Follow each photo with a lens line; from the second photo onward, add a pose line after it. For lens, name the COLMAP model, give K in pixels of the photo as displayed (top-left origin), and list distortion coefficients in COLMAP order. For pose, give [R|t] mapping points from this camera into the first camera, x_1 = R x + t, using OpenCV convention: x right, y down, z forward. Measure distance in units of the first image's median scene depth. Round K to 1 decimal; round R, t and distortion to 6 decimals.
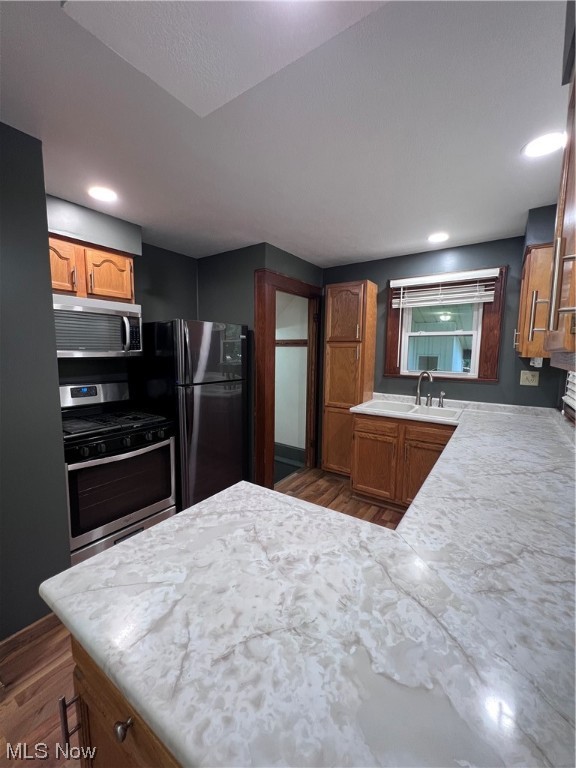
lens RADIAL K [[307.4, 0, 288.1], [0, 307.4, 384.0], [0, 0, 1]] dist [-0.001472, -0.000086]
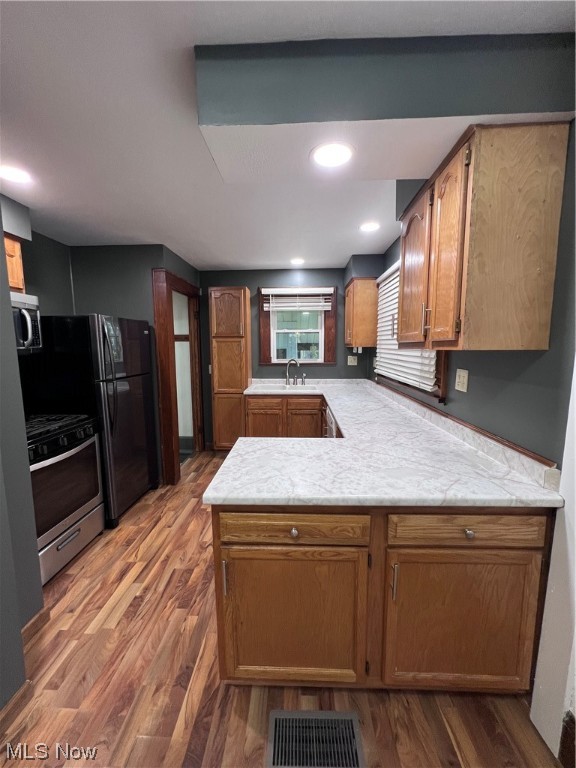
lens RADIAL K [[307.4, 0, 285.9], [0, 307.4, 384.2], [0, 0, 1]] dist [-0.001472, -0.000086]
pose [[0.846654, -0.079308, 0.526202, -0.303068], [0.070308, 0.996835, 0.037115, 0.016624], [-0.527479, 0.005572, 0.849550, -0.132126]]
